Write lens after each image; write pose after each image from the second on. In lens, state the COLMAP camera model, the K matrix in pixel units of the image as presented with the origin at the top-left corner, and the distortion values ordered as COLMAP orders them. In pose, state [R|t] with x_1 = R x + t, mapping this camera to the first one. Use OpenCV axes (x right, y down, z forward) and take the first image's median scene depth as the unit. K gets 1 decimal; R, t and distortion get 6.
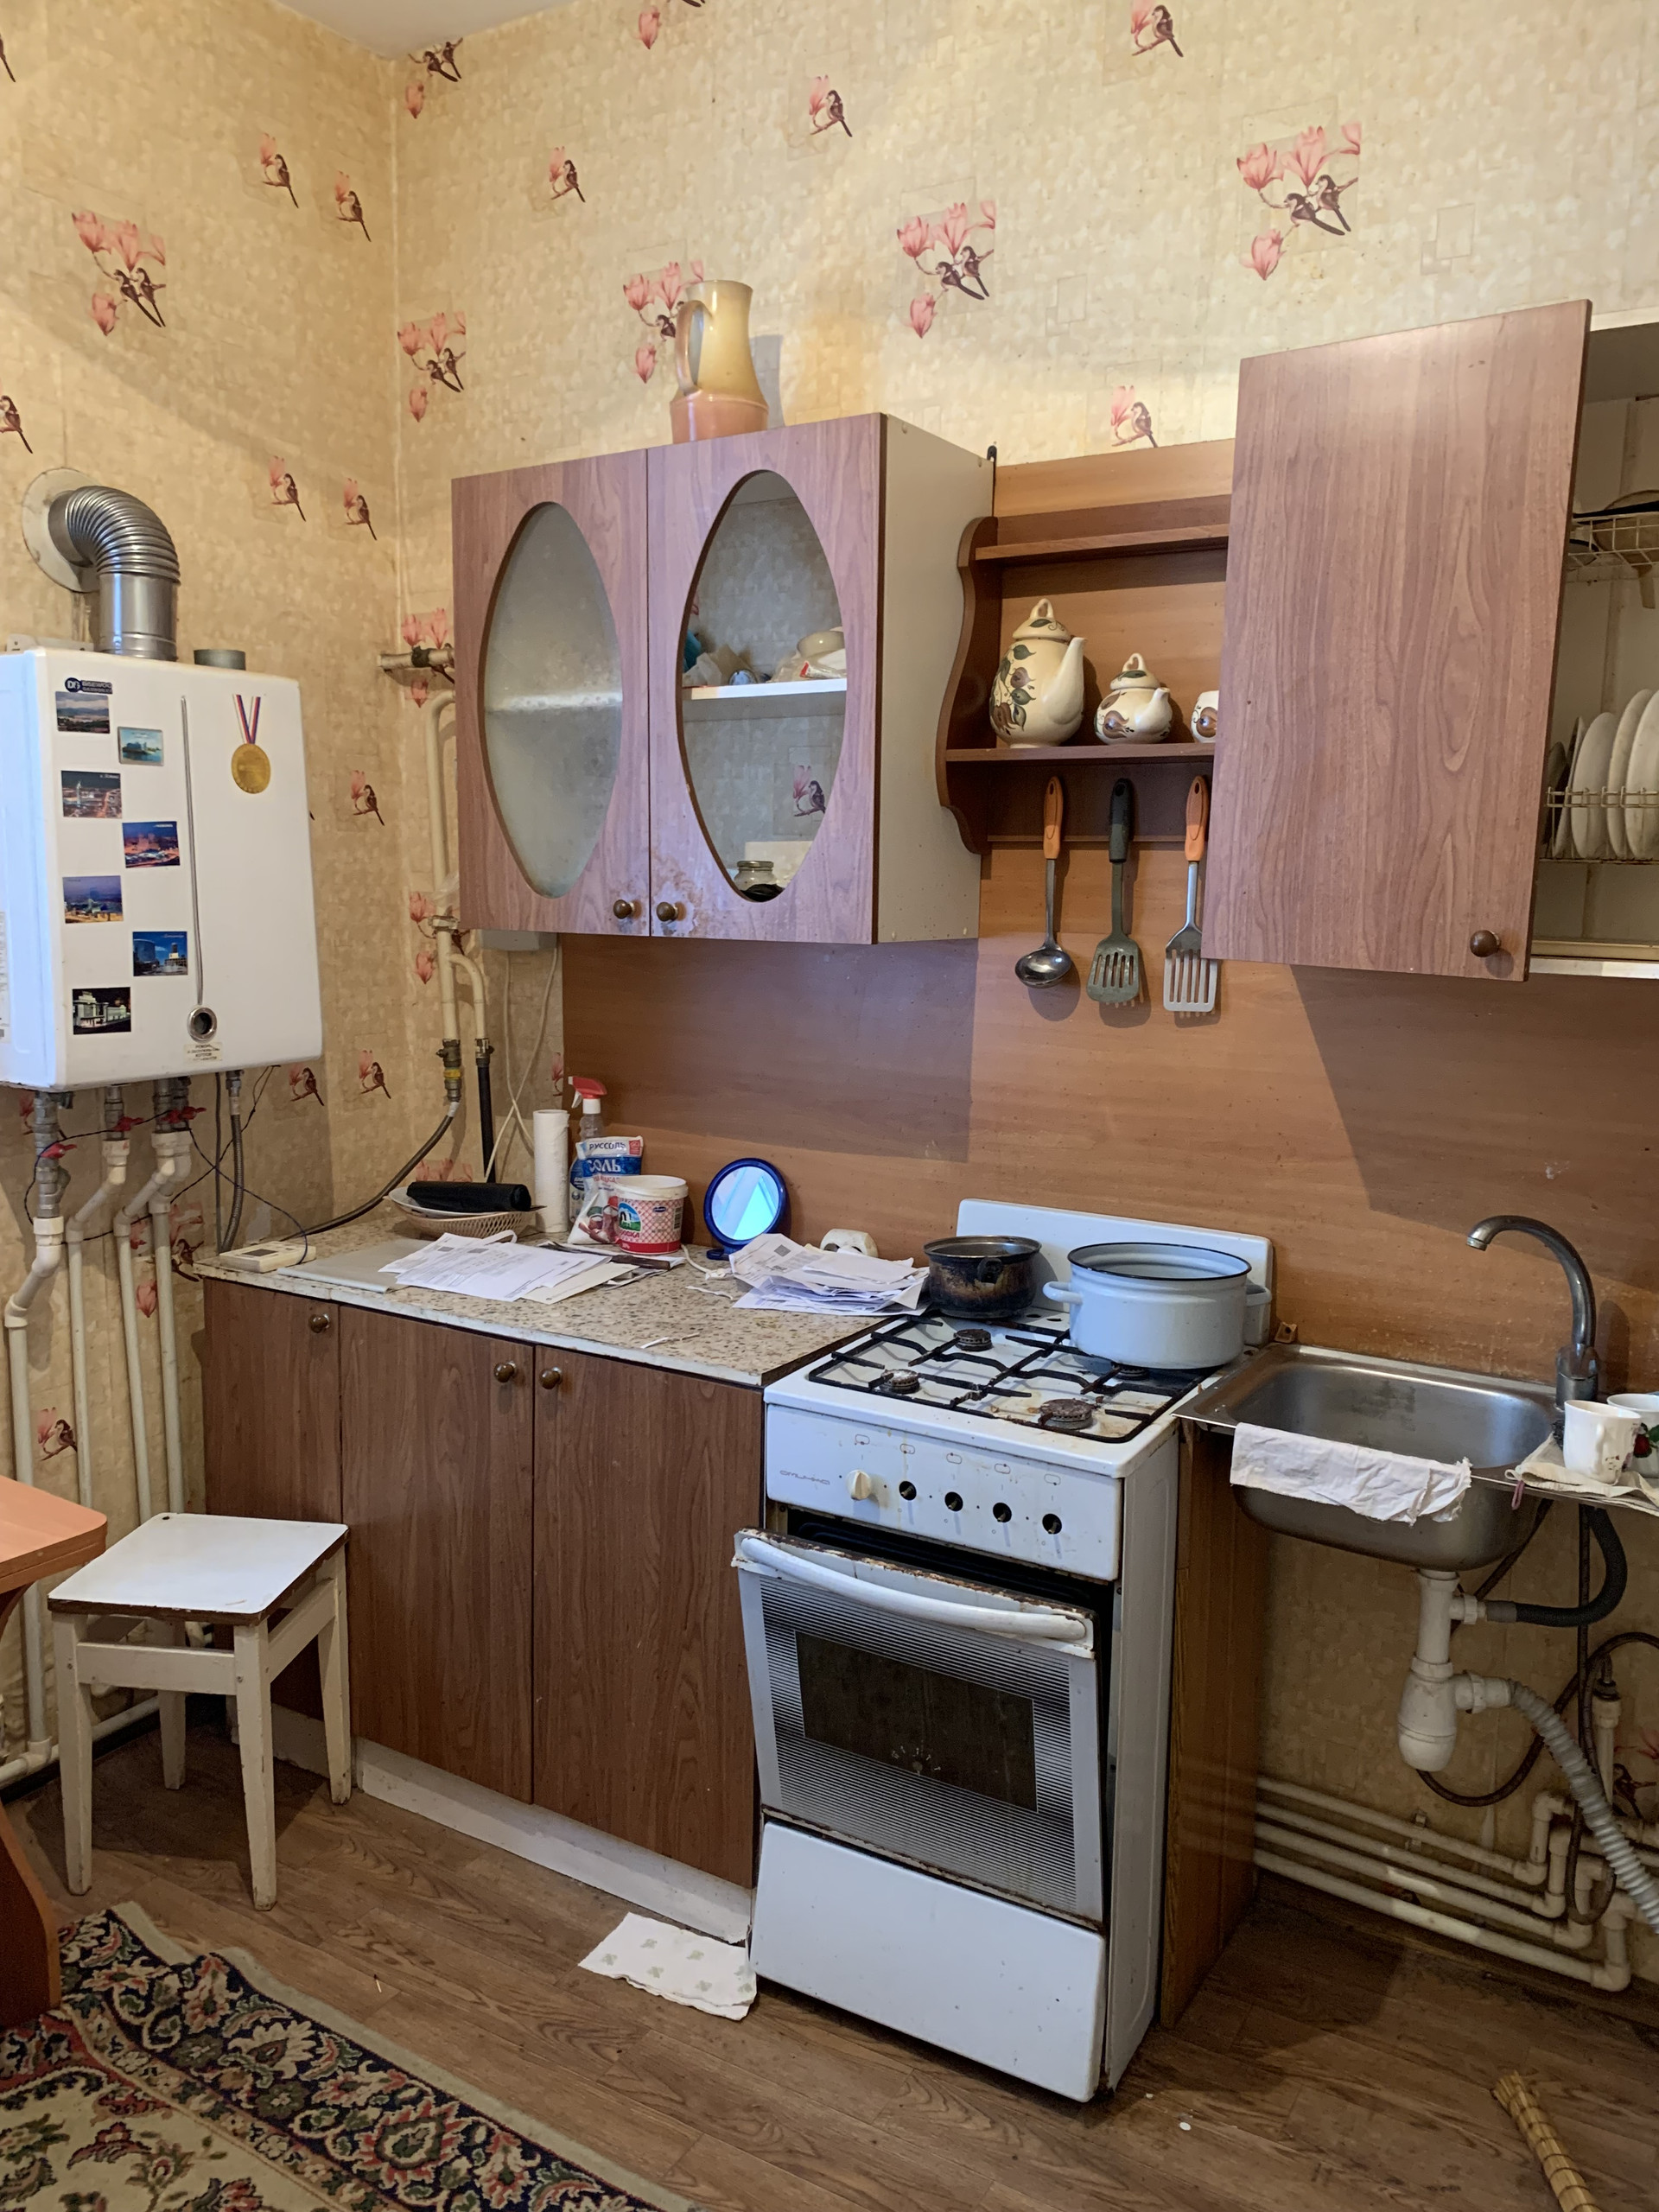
lens RADIAL K [[1709.2, 0, 822.1], [0, 1709.2, 1099.7], [0, 0, 1]] dist [0.003831, -0.002663]
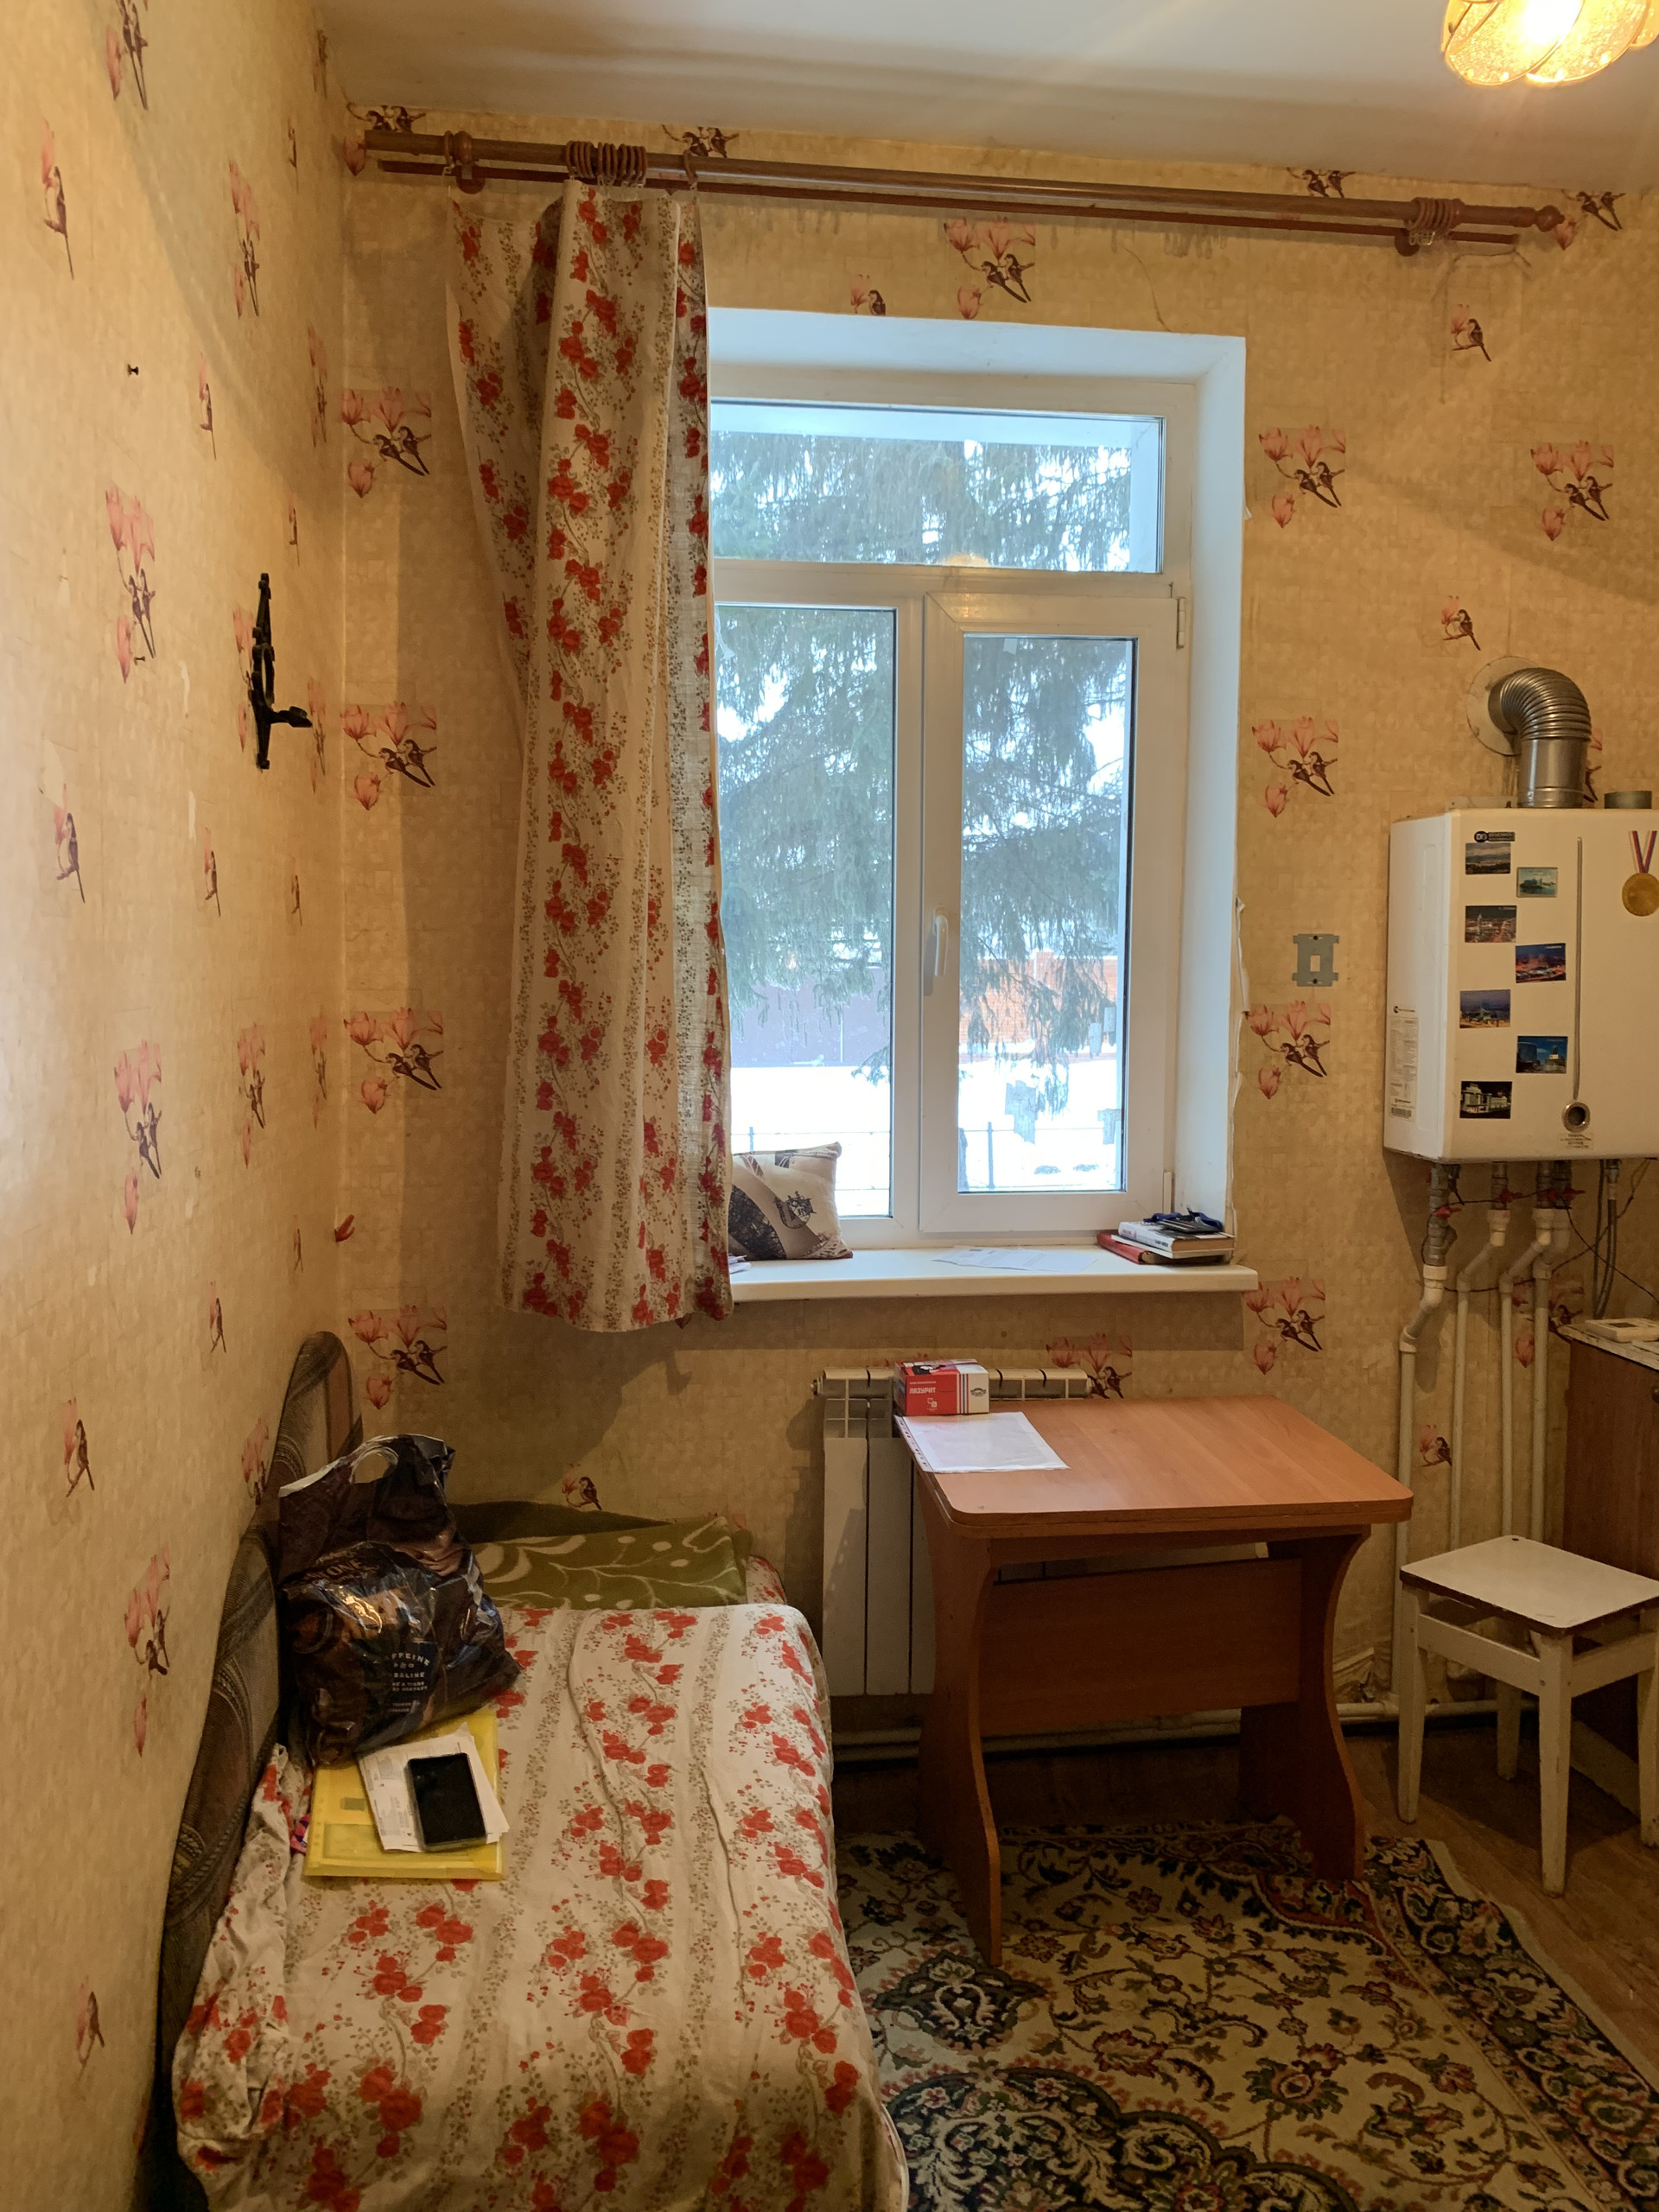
lens RADIAL K [[1709.2, 0, 822.1], [0, 1709.2, 1099.7], [0, 0, 1]] dist [0.003831, -0.002663]
pose [[0.642029, 0.049377, -0.765088, 0.201990], [-0.093727, 0.995494, -0.014405, 0.009316], [0.760929, 0.080958, 0.643764, -0.138564]]
